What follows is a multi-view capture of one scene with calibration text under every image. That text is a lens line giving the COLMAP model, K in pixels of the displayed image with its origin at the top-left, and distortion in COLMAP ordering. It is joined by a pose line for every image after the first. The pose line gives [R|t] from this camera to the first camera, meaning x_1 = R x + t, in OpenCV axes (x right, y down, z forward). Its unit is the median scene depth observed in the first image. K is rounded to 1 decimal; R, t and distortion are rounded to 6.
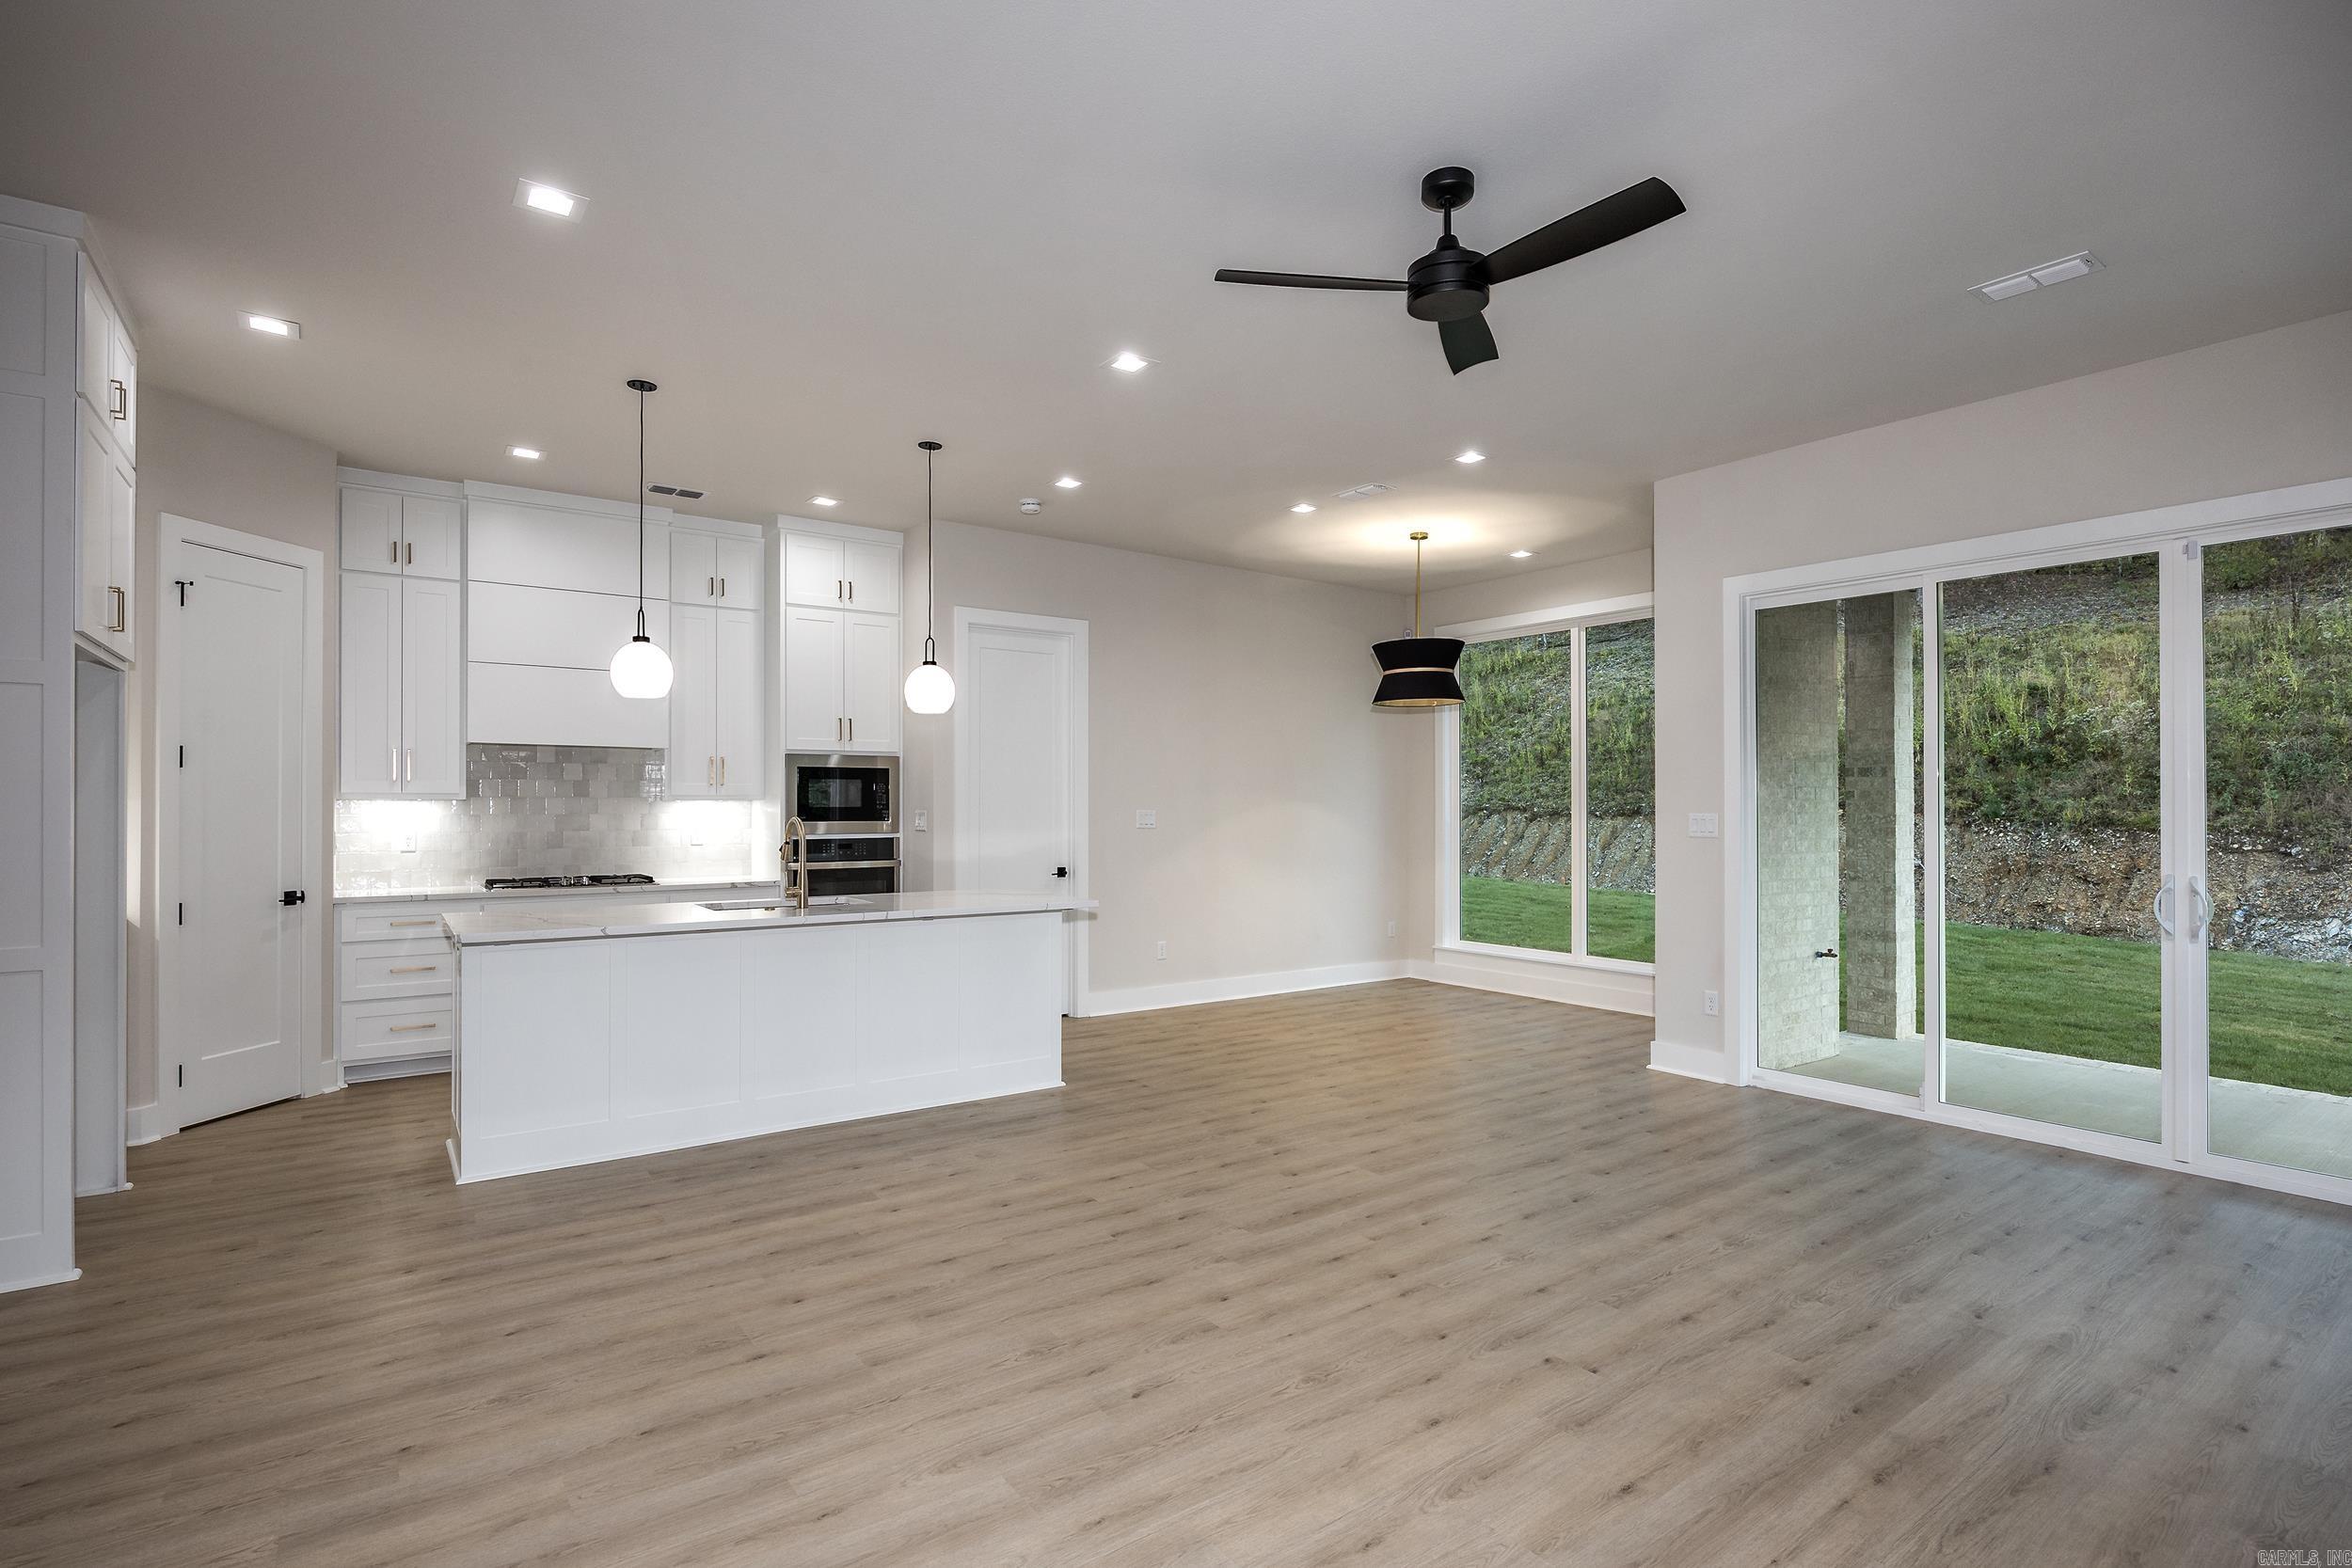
lens RADIAL K [[1215.9, 0, 1194.8], [0, 1215.9, 789.4], [0, 0, 1]] dist [-0.031928, 0.000100]
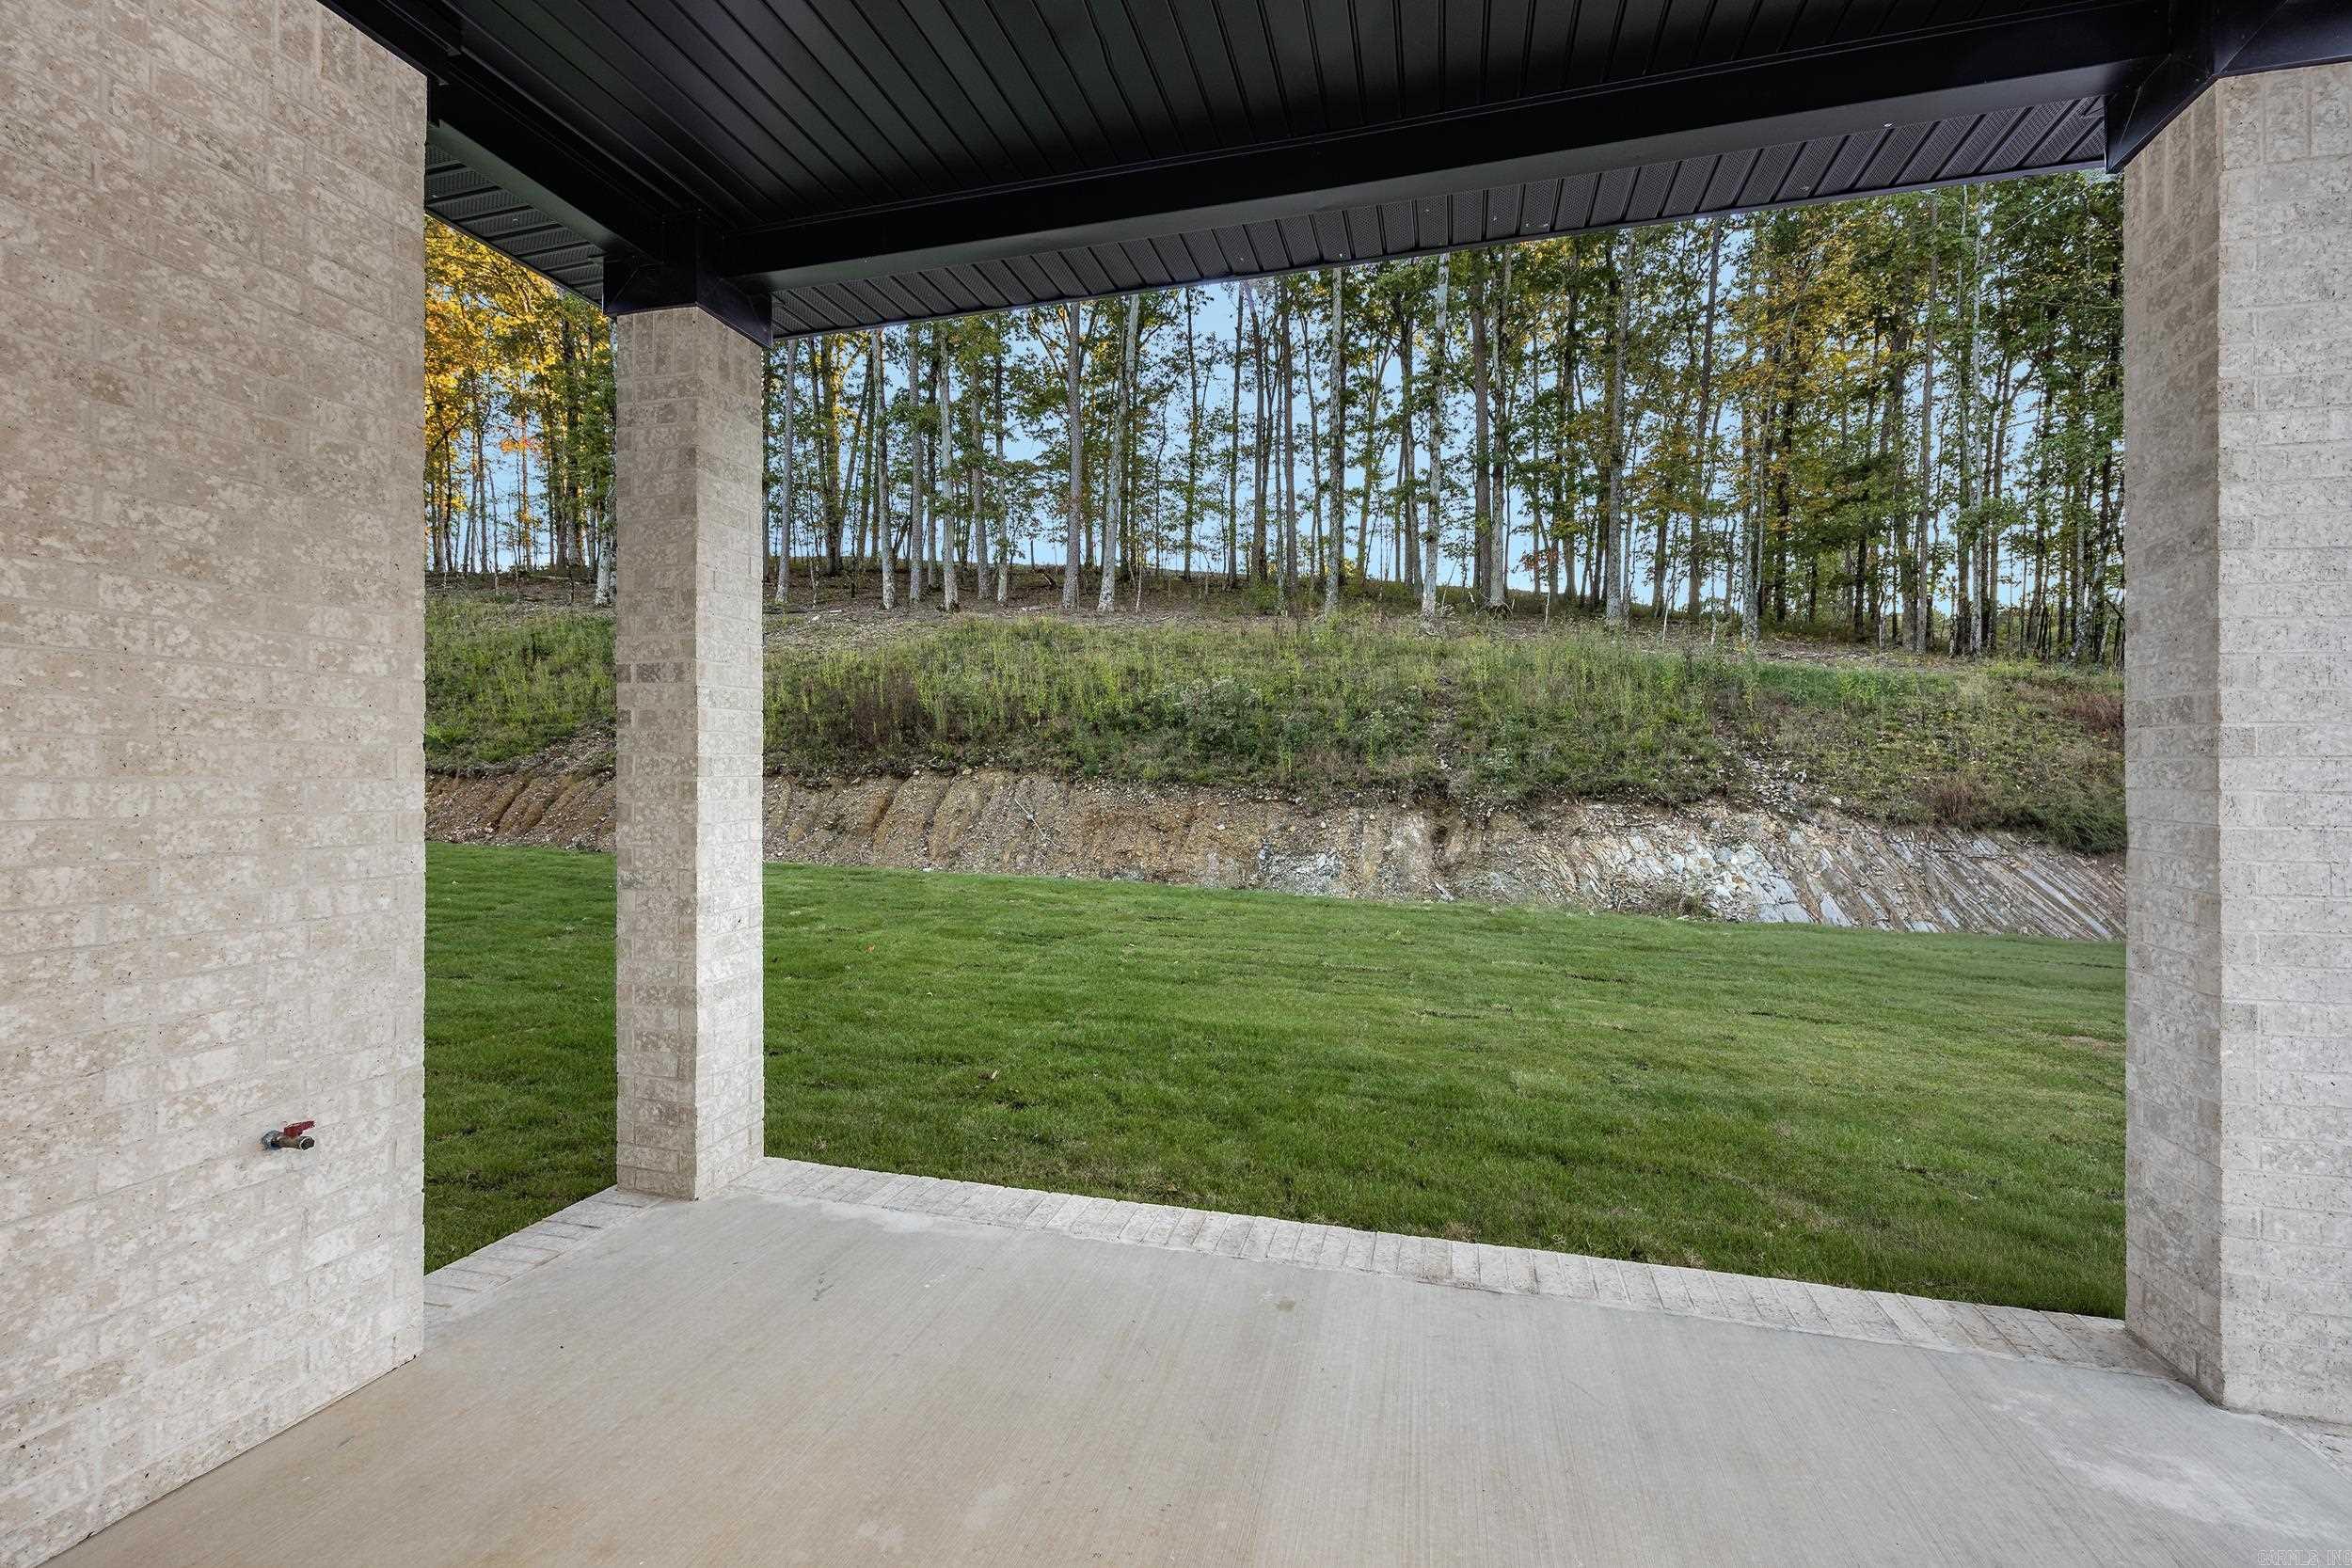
lens RADIAL K [[992.4, 0, 1175.7], [0, 992.4, 772.5], [0, 0, 1]] dist [0.001970, -0.000170]
pose [[0.809181, -0.005121, 0.587537, 0.645679], [-0.003609, 0.999900, 0.013685, 0.027366], [-0.587548, -0.013194, 0.809081, 0.699424]]
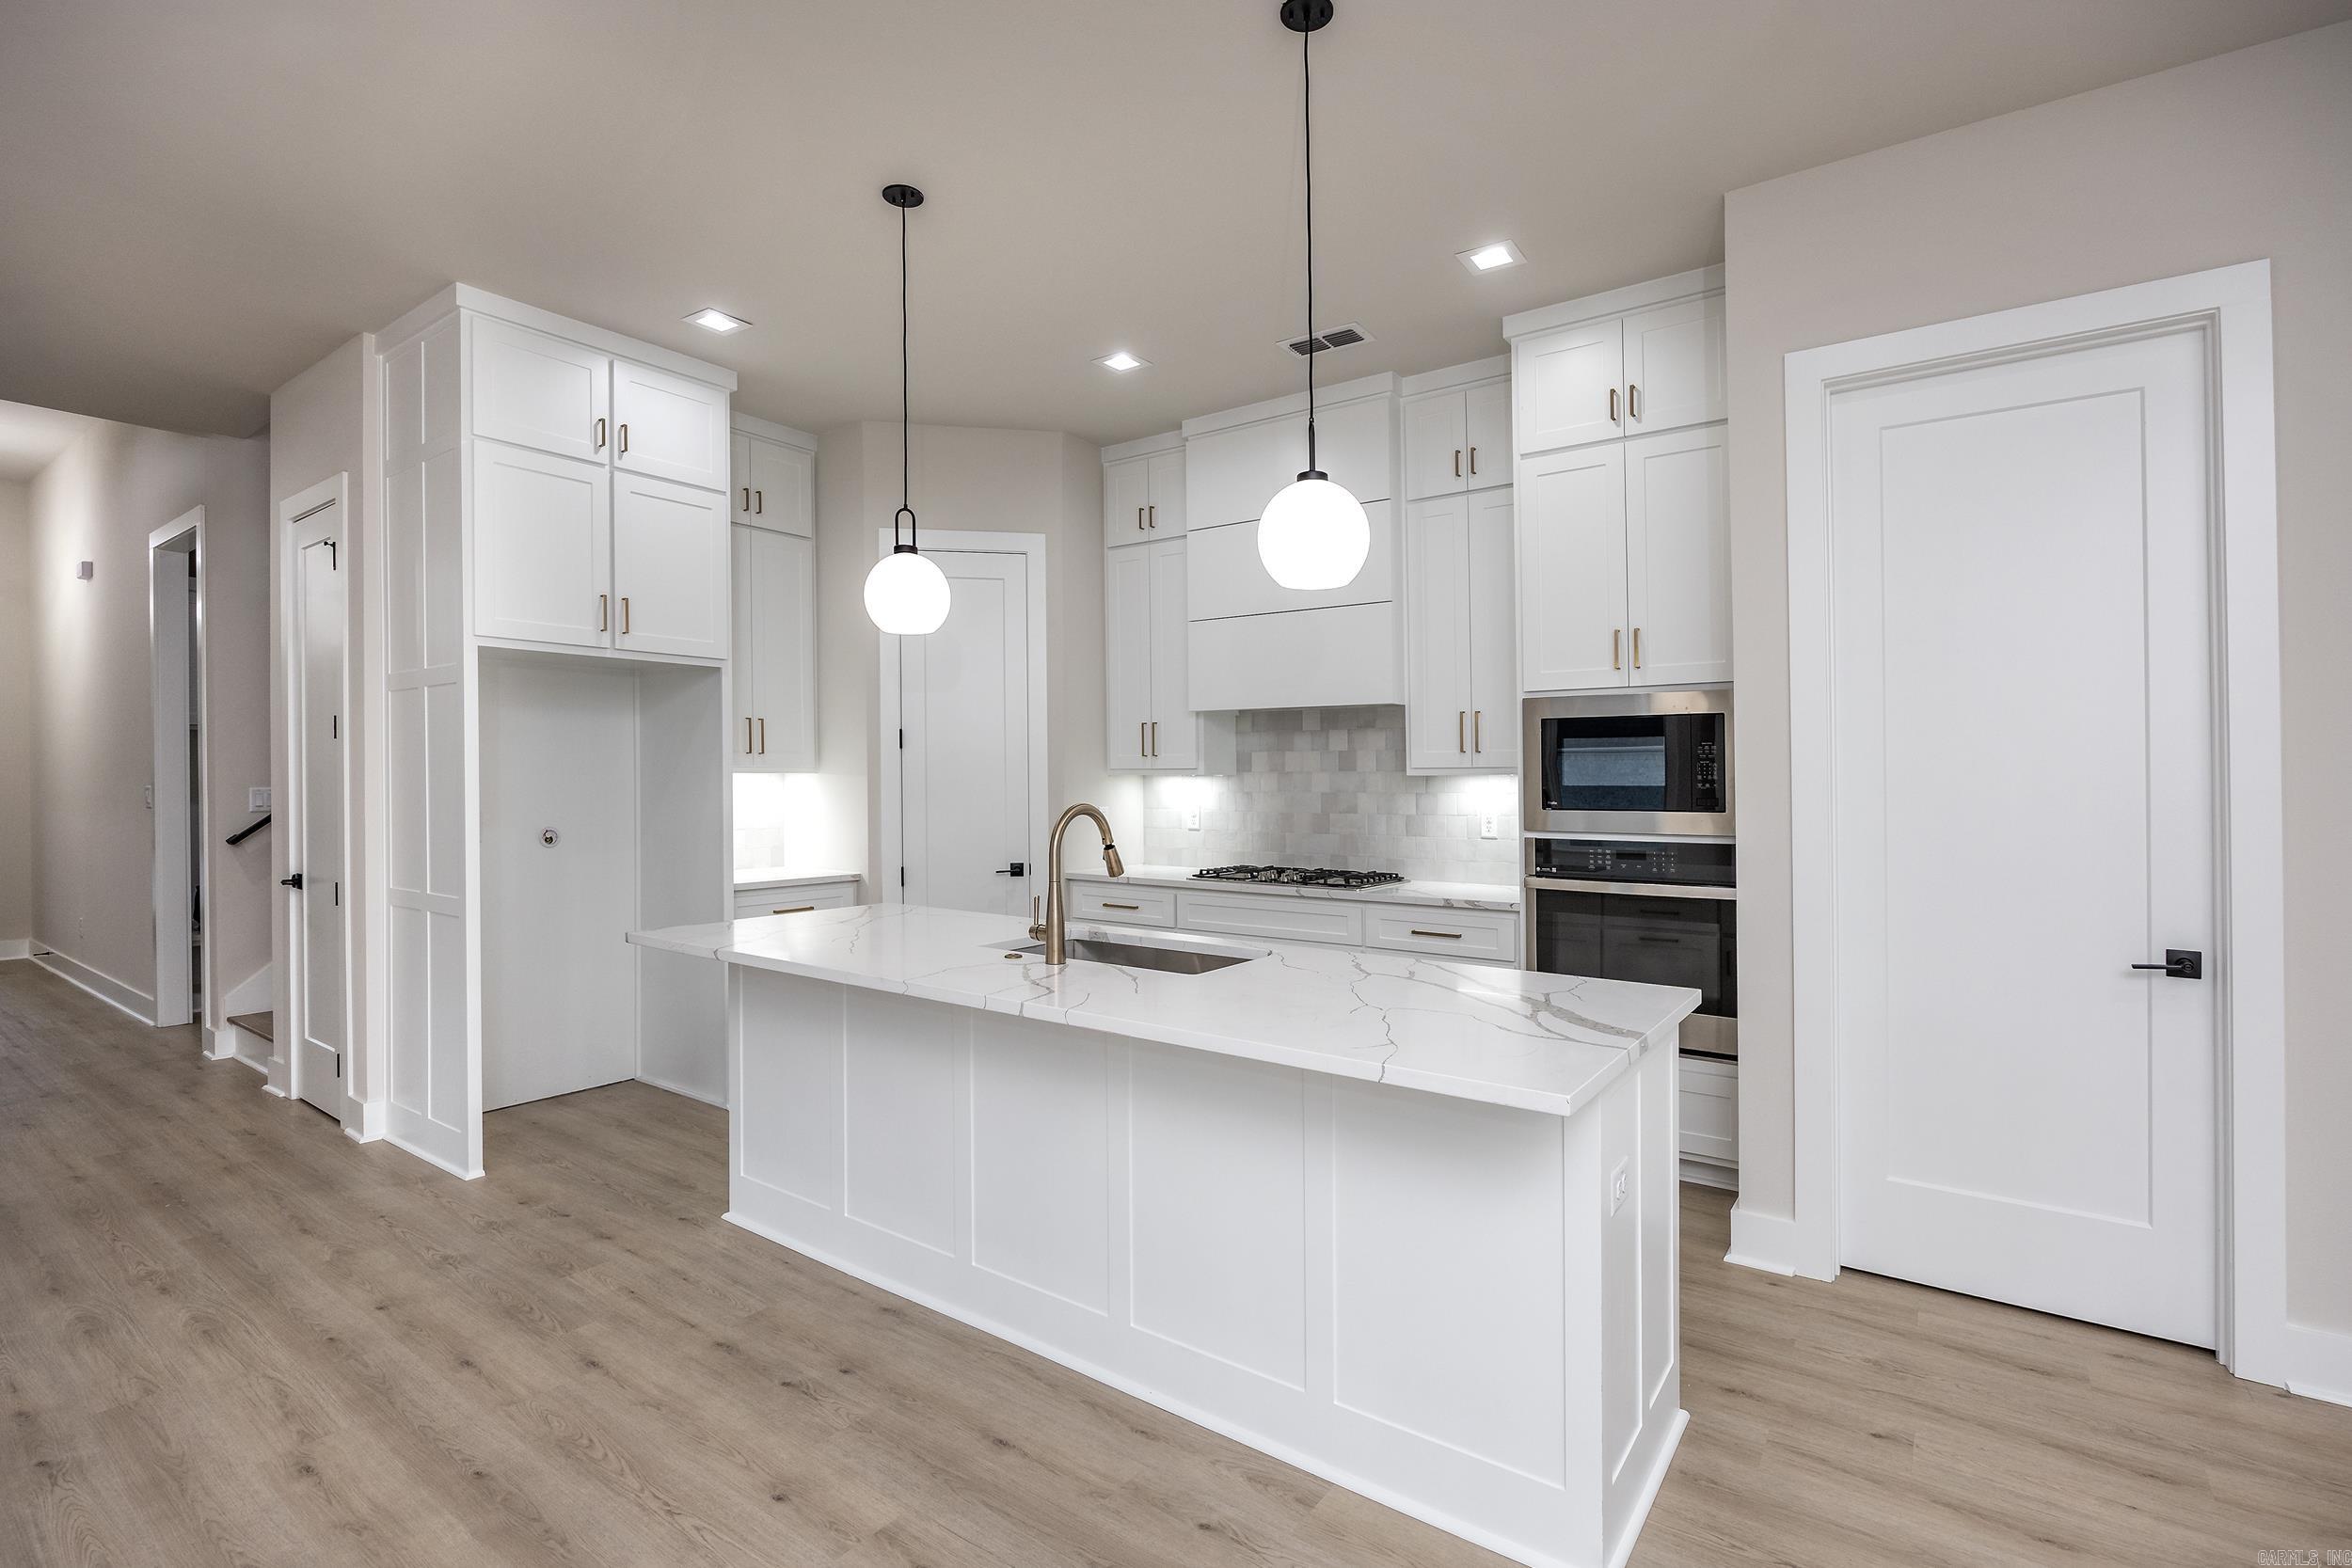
lens RADIAL K [[1029.0, 0, 1181.8], [0, 1029.0, 775.8], [0, 0, 1]] dist [-0.004837, 0.000347]
pose [[0.272546, -0.000576, -0.962143, 0.129396], [0.011172, 0.999934, 0.002566, 0.006966], [0.962078, -0.011449, 0.272534, 0.745725]]
